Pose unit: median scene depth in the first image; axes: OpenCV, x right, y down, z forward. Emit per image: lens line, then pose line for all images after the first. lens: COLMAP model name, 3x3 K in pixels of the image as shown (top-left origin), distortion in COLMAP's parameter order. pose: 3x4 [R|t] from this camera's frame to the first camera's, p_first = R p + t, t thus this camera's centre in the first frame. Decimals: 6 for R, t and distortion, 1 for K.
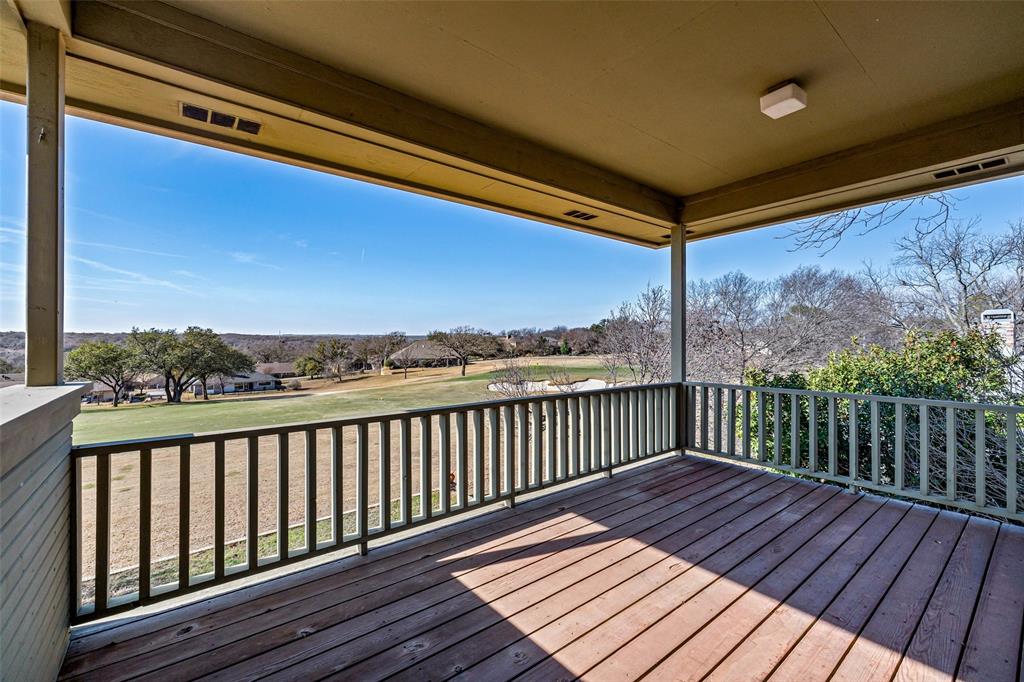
lens RADIAL K [[430.2, 0, 513.1], [0, 430.2, 322.9], [0, 0, 1]] dist [0.003328, 0.000100]
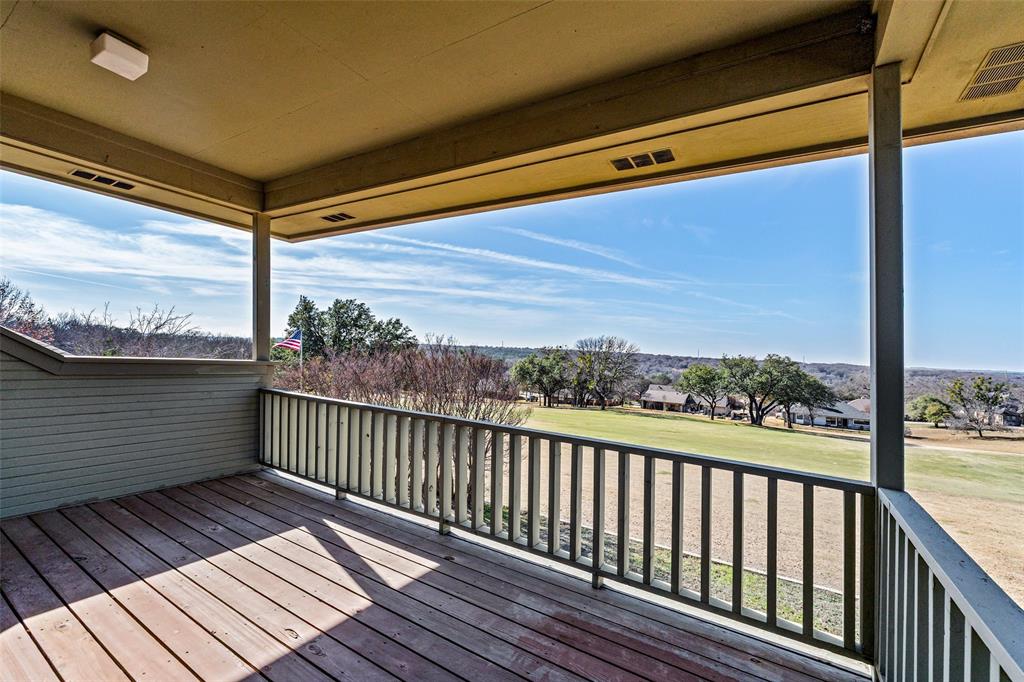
lens RADIAL K [[446.3, 0, 500.7], [0, 446.3, 344.2], [0, 0, 1]] dist [0.000483, 0.000056]
pose [[0.318515, -0.002366, -0.947915, 0.710371], [-0.013686, 0.999881, -0.007094, 0.022795], [0.947819, 0.015233, 0.318445, 0.612678]]
